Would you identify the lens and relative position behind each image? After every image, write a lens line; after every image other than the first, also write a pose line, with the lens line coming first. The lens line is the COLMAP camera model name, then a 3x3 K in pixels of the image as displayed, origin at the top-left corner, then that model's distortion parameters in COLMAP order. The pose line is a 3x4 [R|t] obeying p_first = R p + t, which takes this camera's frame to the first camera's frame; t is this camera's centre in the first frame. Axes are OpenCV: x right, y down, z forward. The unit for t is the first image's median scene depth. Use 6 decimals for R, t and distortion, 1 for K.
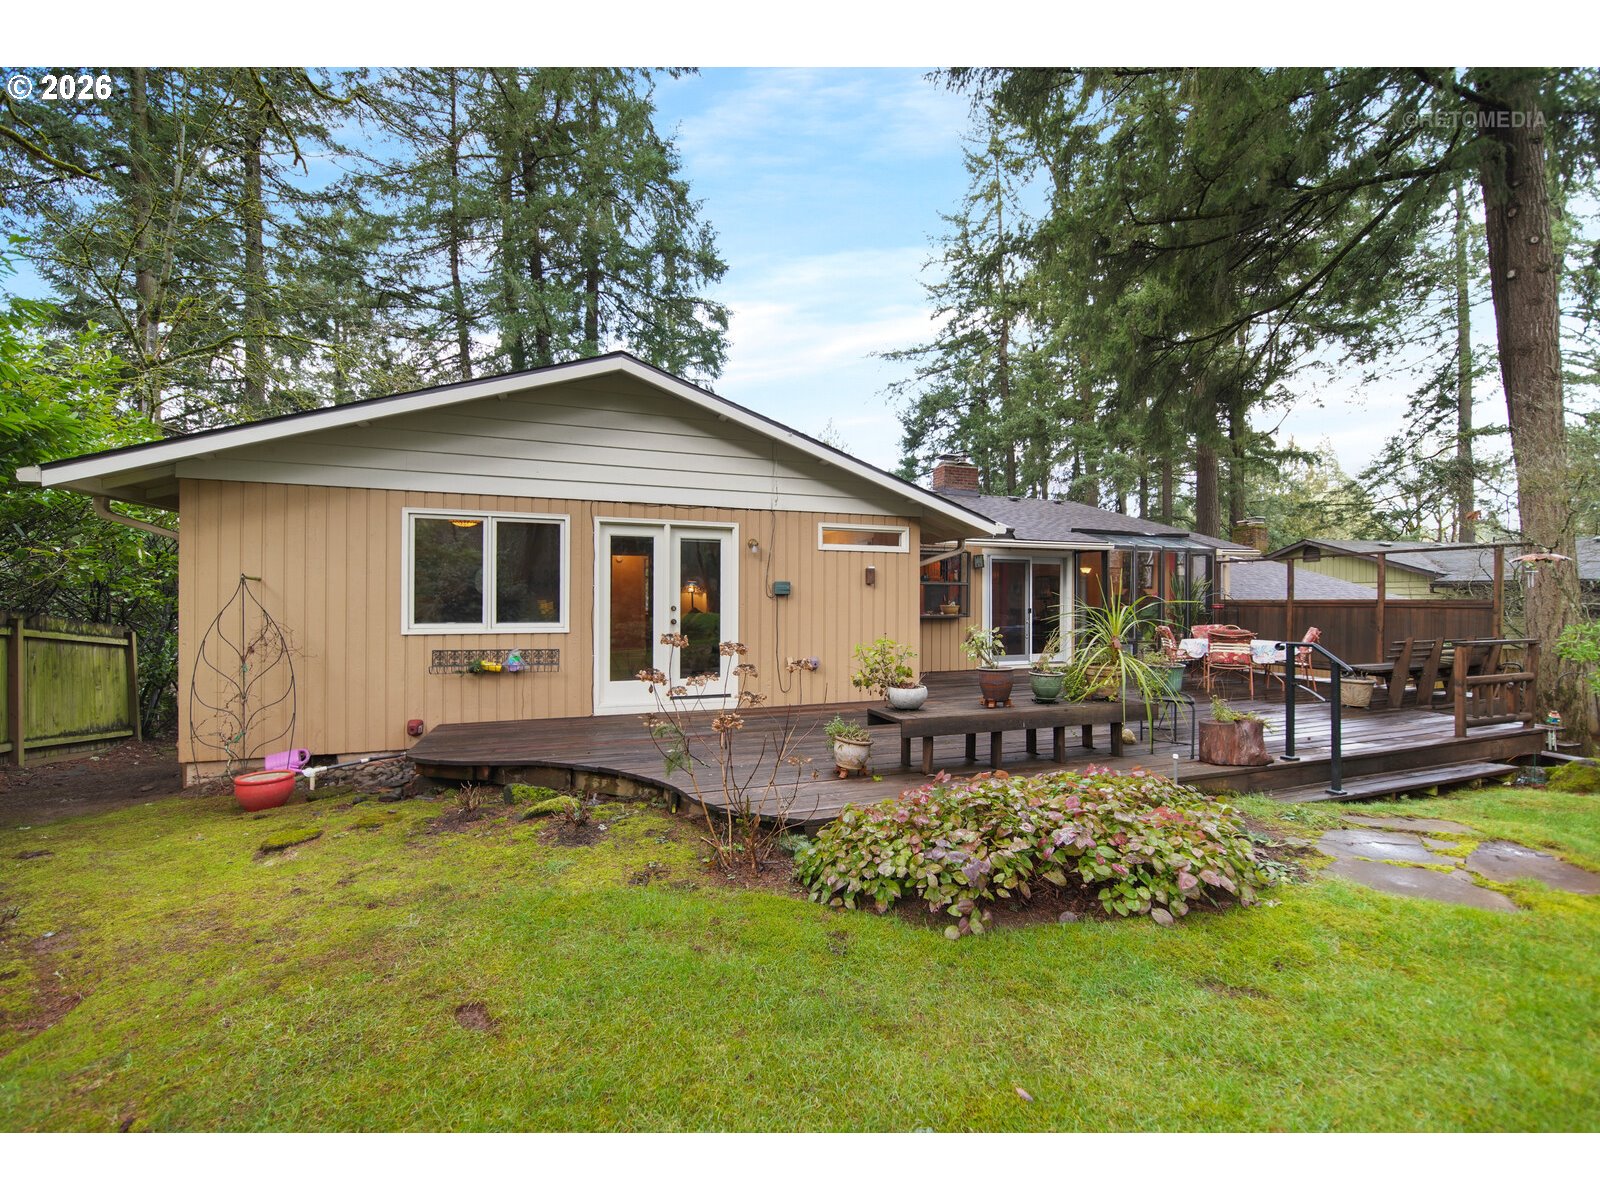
lens RADIAL K [[636.7, 0, 799.0], [0, 636.7, 601.7], [0, 0, 1]] dist [-0.001708, -0.000080]
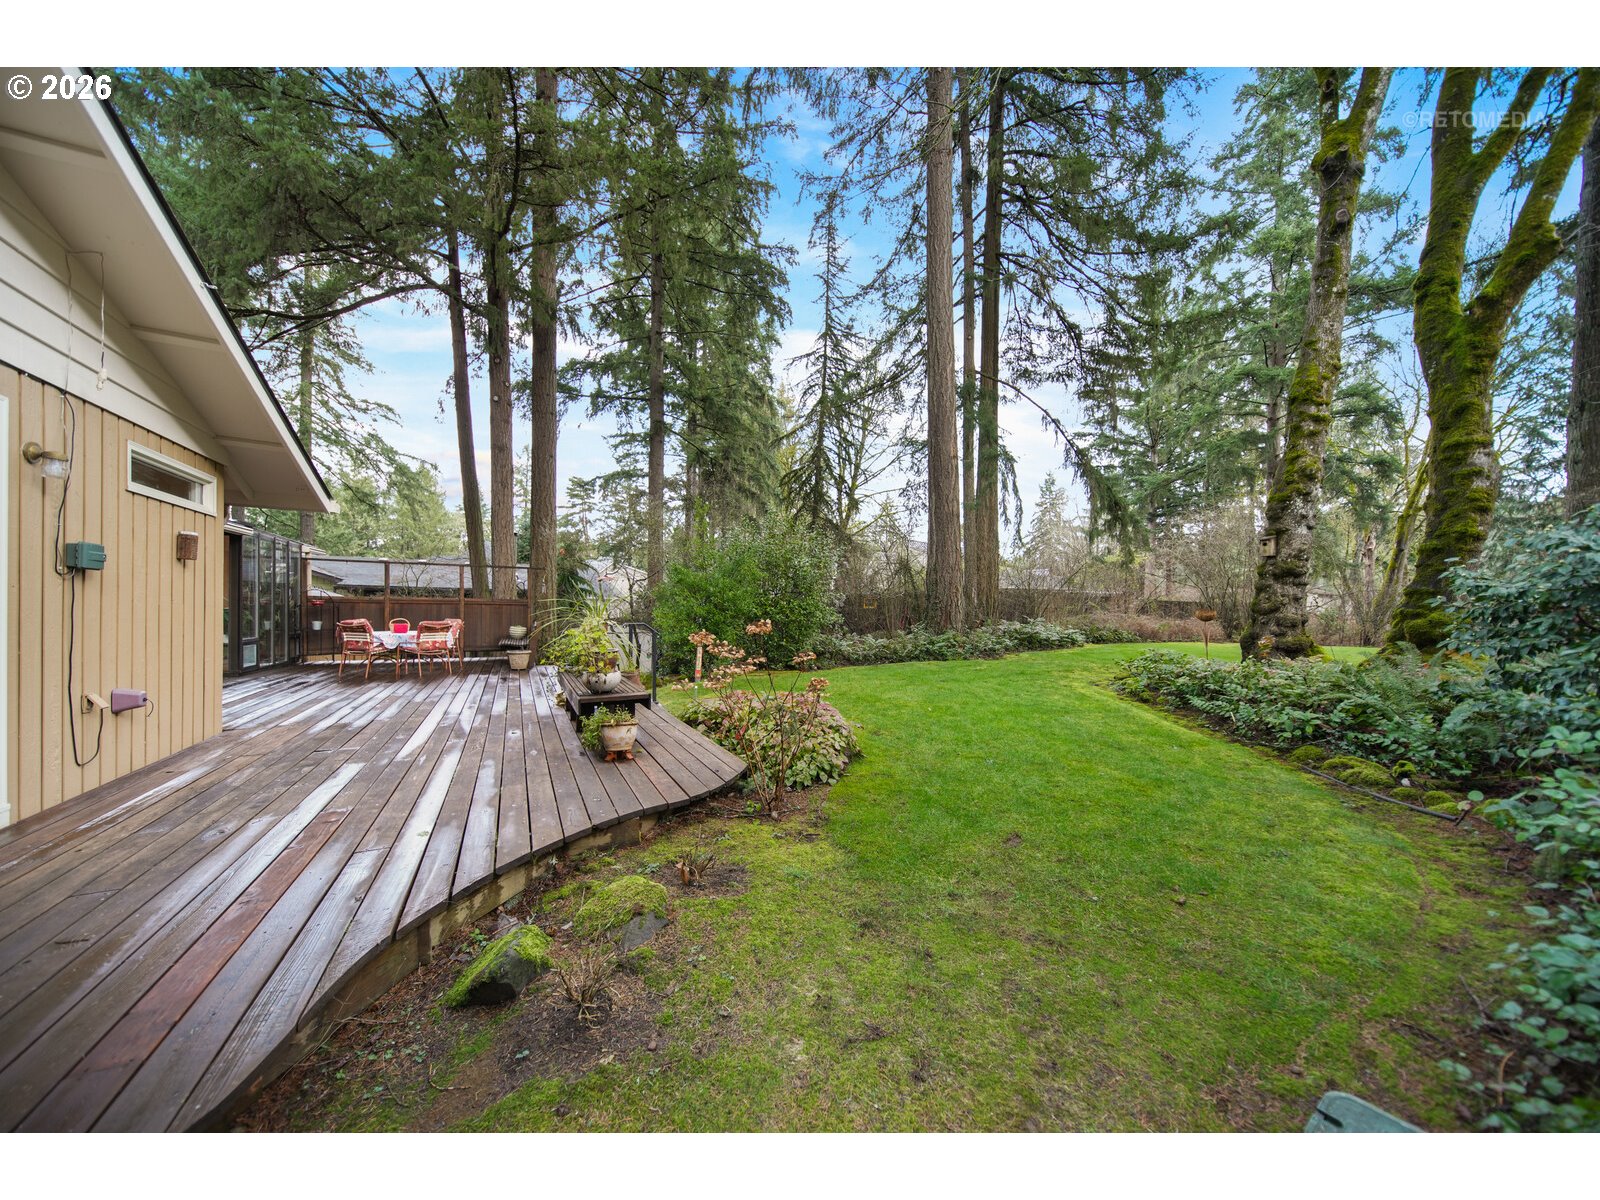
lens RADIAL K [[575.9, 0, 812.8], [0, 575.9, 608.1], [0, 0, 1]] dist [0.002969, 0.000108]
pose [[-0.154150, -0.003109, 0.988043, -0.371784], [-0.004719, 0.999986, 0.002411, 0.010350], [-0.988036, -0.004291, -0.154162, 0.343998]]
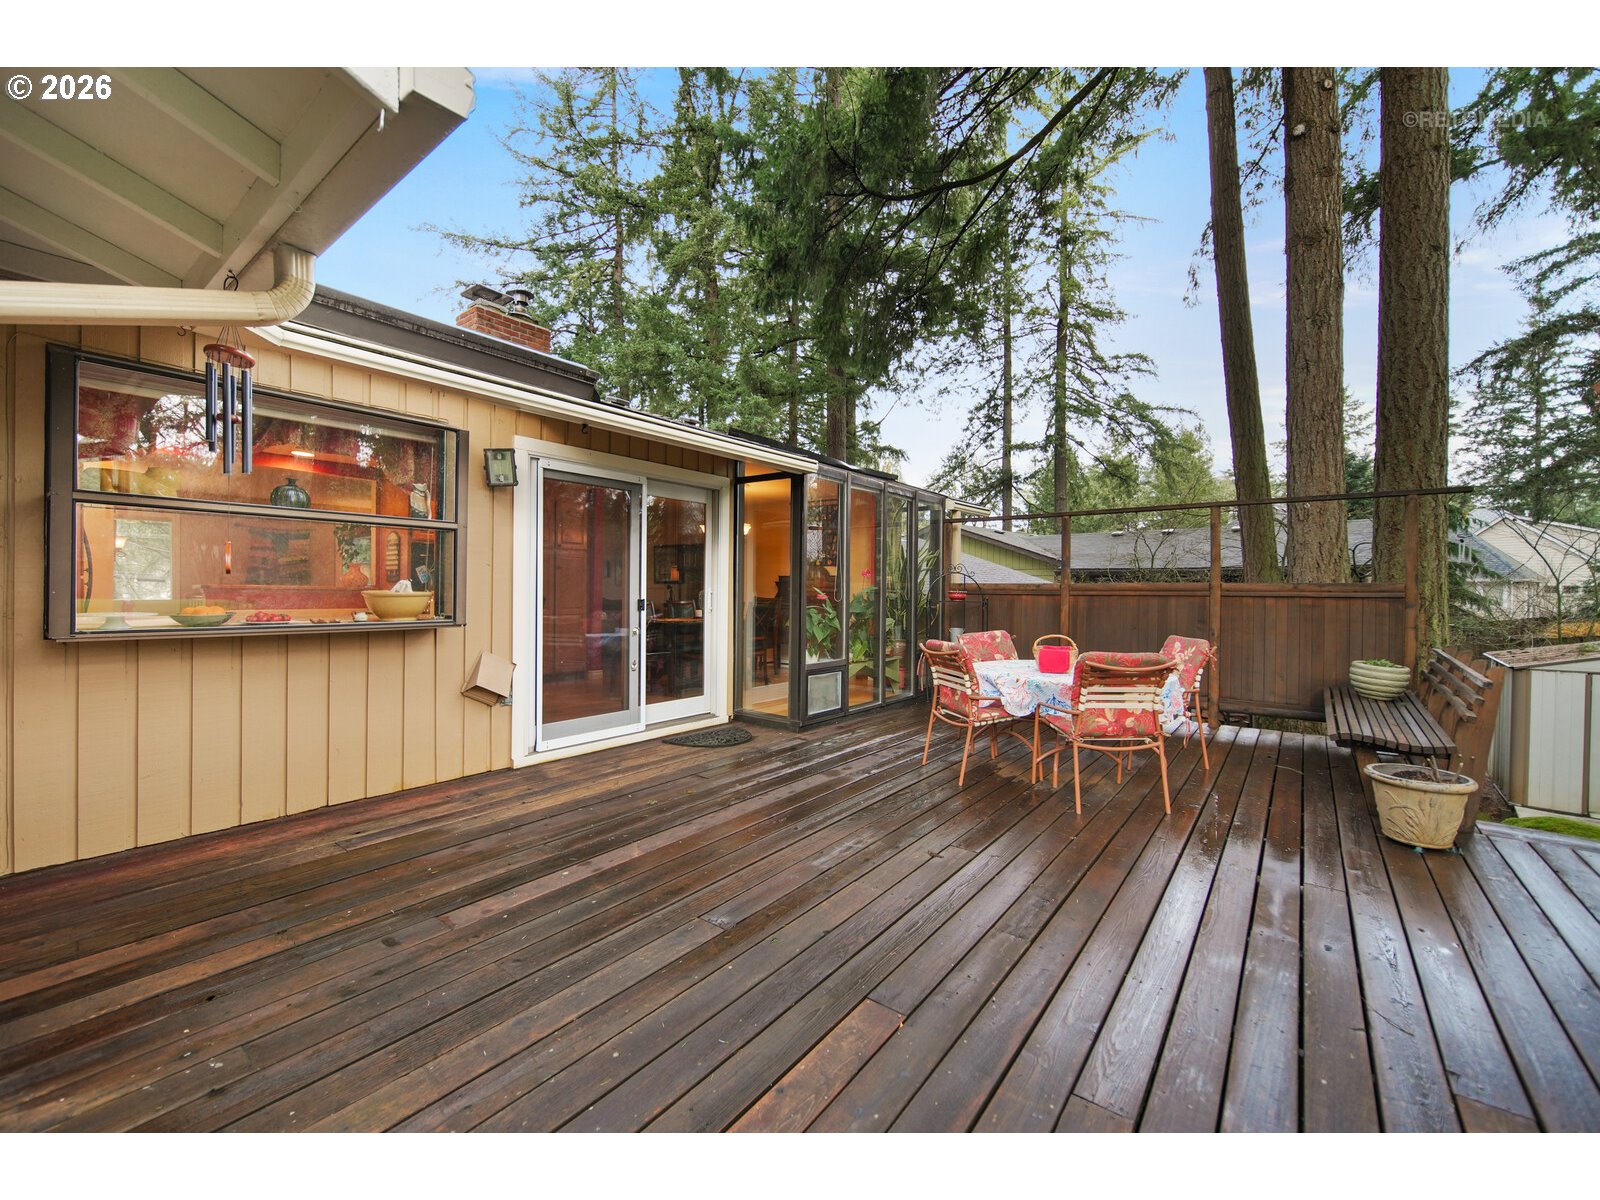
lens RADIAL K [[637.2, 0, 802.0], [0, 637.2, 593.0], [0, 0, 1]] dist [-0.002802, 0.000177]
pose [[0.835036, 0.001975, 0.550192, 0.213347], [-0.004741, 0.999982, 0.003606, 0.004172], [-0.550175, -0.005620, 0.835031, 0.573107]]
